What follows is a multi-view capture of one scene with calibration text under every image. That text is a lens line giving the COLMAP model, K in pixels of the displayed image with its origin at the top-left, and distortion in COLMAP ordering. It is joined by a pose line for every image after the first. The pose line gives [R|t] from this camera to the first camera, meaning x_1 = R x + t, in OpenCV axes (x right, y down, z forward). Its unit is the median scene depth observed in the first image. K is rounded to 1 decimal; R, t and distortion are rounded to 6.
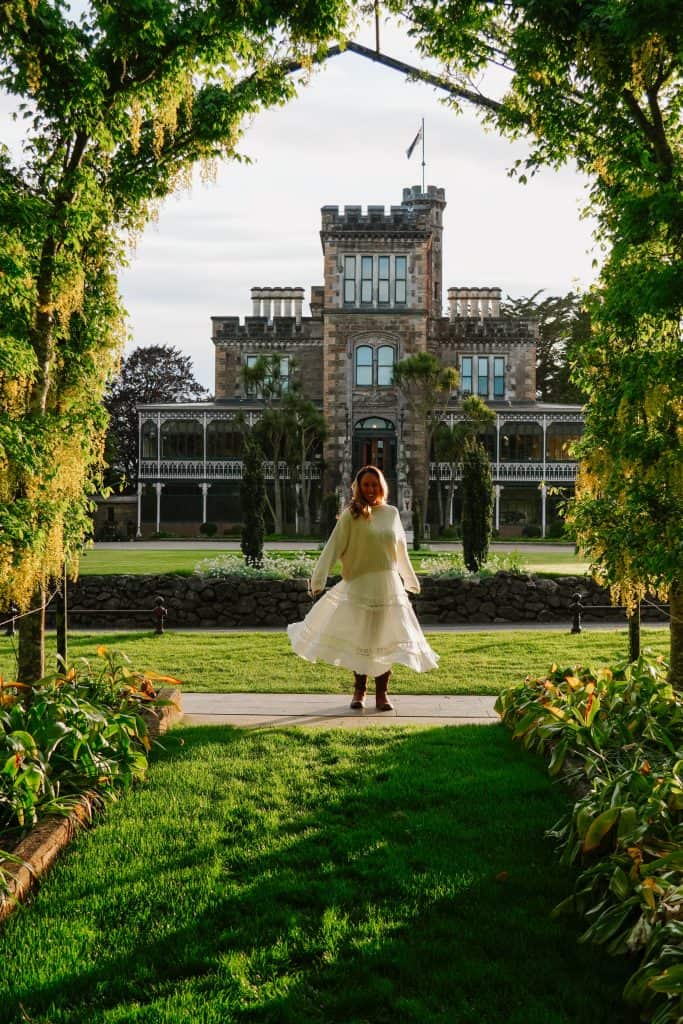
lens RADIAL K [[1301.1, 0, 346.4], [0, 1301.1, 531.7], [0, 0, 1]] dist [-0.086654, 0.323297]
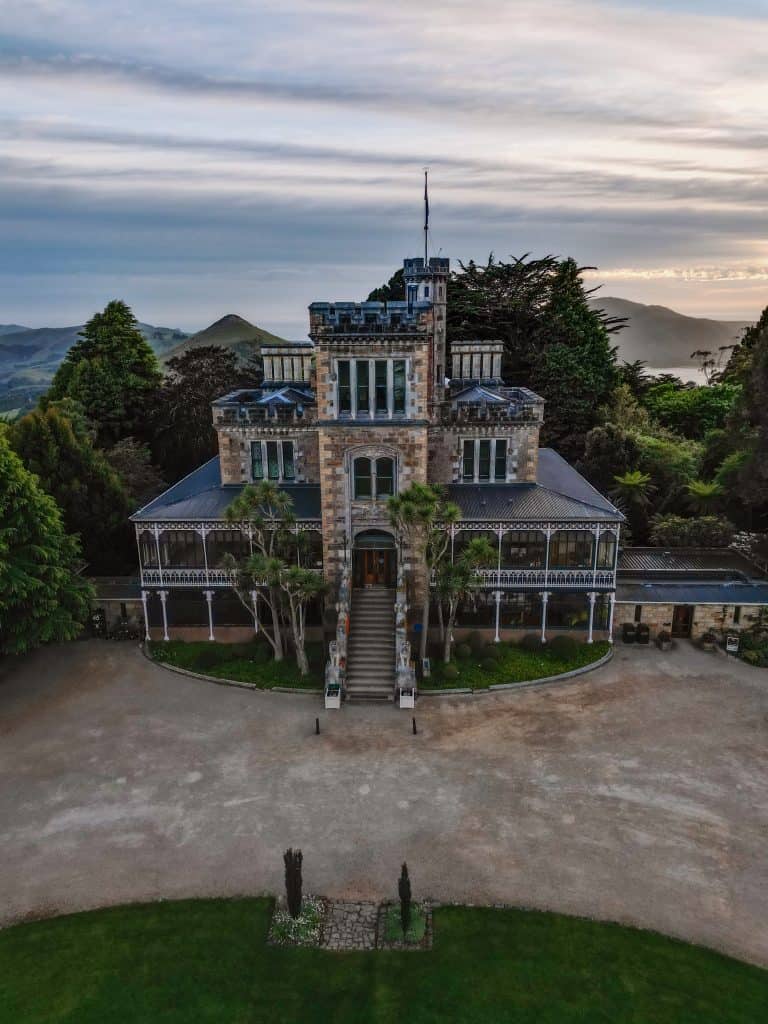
lens RADIAL K [[687.2, 0, 384.0], [0, 687.2, 512.0], [0, 0, 1]] dist [0.108769, -0.000951]
pose [[0.999731, -0.013930, -0.018539, 0.039836], [0.018453, 0.962067, 0.272189, -0.248882], [0.014044, -0.272458, 0.962065, 0.516919]]
